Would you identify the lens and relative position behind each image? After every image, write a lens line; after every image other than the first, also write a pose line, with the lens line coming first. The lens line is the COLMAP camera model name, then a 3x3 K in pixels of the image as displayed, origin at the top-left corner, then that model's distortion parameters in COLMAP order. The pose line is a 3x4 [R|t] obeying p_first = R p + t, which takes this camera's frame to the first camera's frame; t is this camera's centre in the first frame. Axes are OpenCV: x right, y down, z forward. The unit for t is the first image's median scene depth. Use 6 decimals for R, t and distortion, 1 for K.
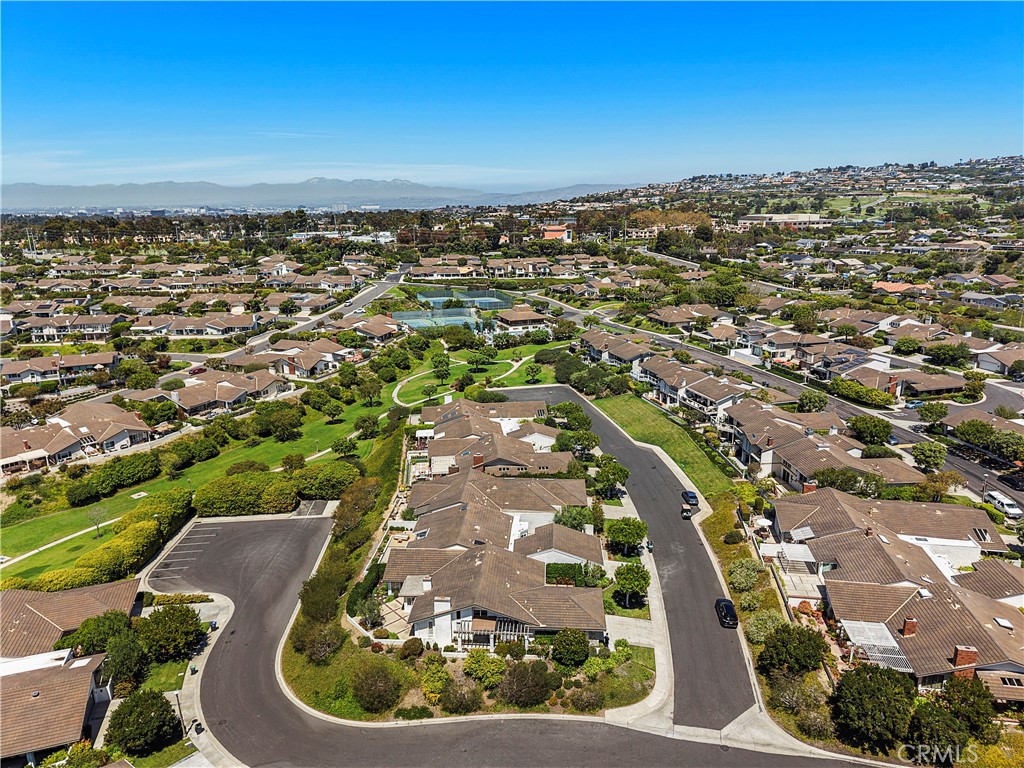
lens RADIAL K [[684.9, 0, 513.1], [0, 684.9, 383.9], [0, 0, 1]] dist [0.024212, -0.025852]
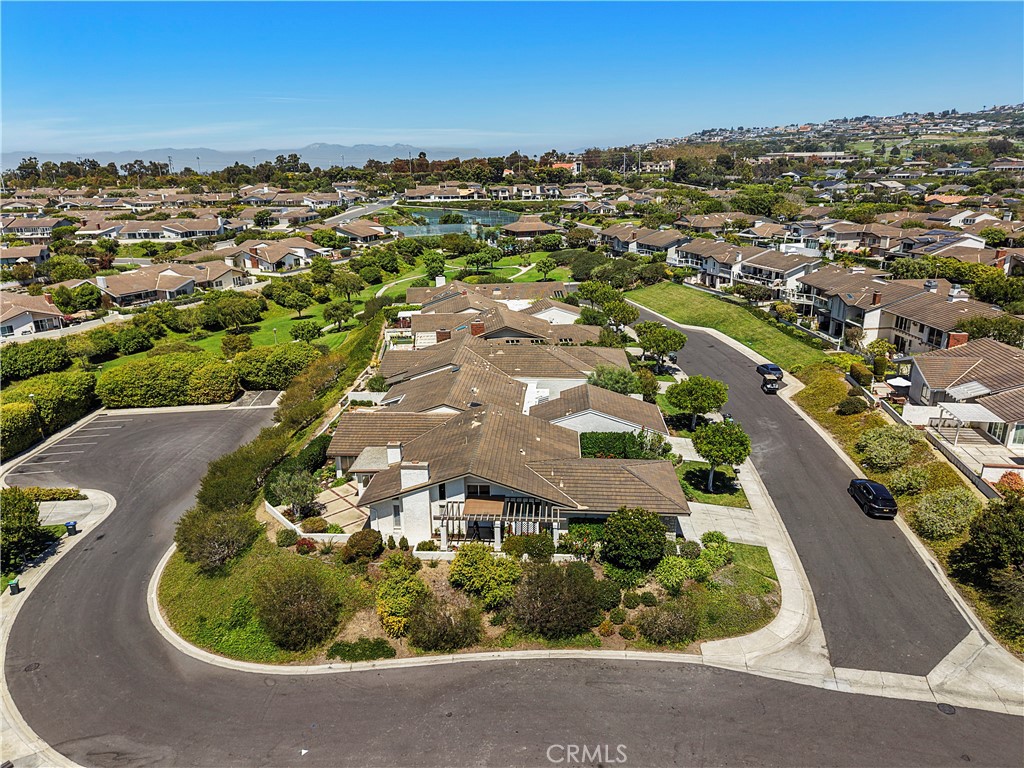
lens RADIAL K [[684.9, 0, 513.1], [0, 684.9, 383.9], [0, 0, 1]] dist [0.024212, -0.025852]
pose [[0.999962, -0.005394, -0.006811, -0.007272], [0.005706, 0.998892, 0.046709, 0.124798], [0.006551, -0.046746, 0.998885, 0.237304]]
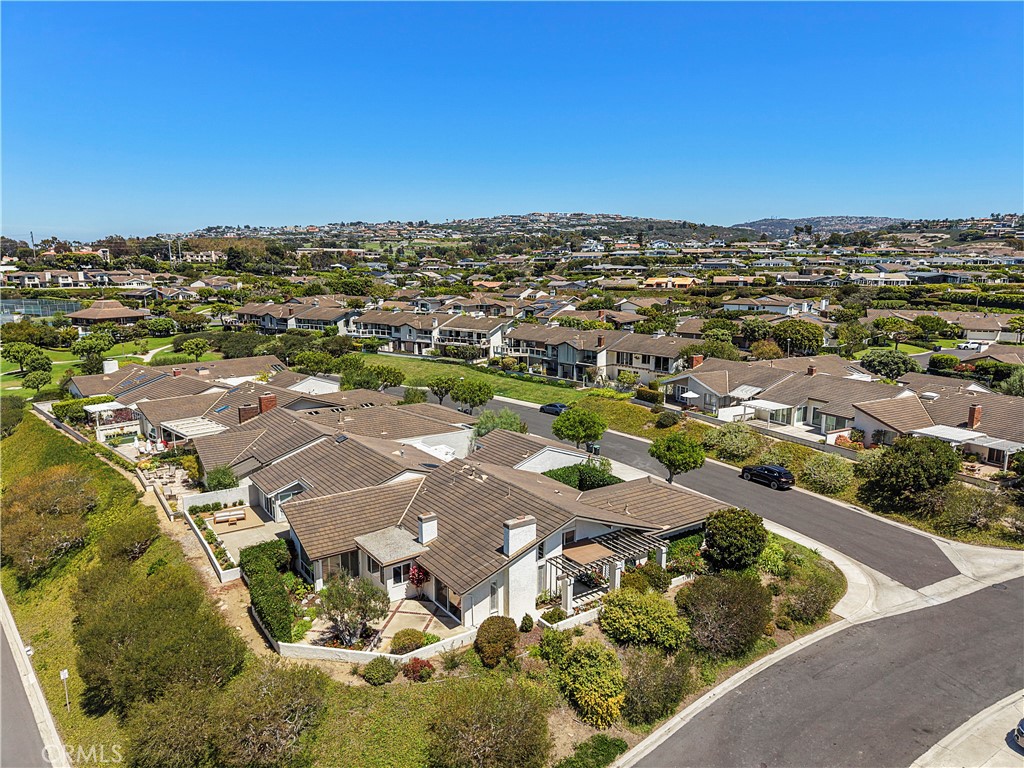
lens RADIAL K [[684.9, 0, 513.1], [0, 684.9, 383.9], [0, 0, 1]] dist [0.024212, -0.025852]
pose [[0.781721, -0.100535, 0.615471, -0.229734], [0.153096, 0.987656, -0.033120, 0.134234], [-0.604544, 0.120117, 0.787463, 0.352066]]
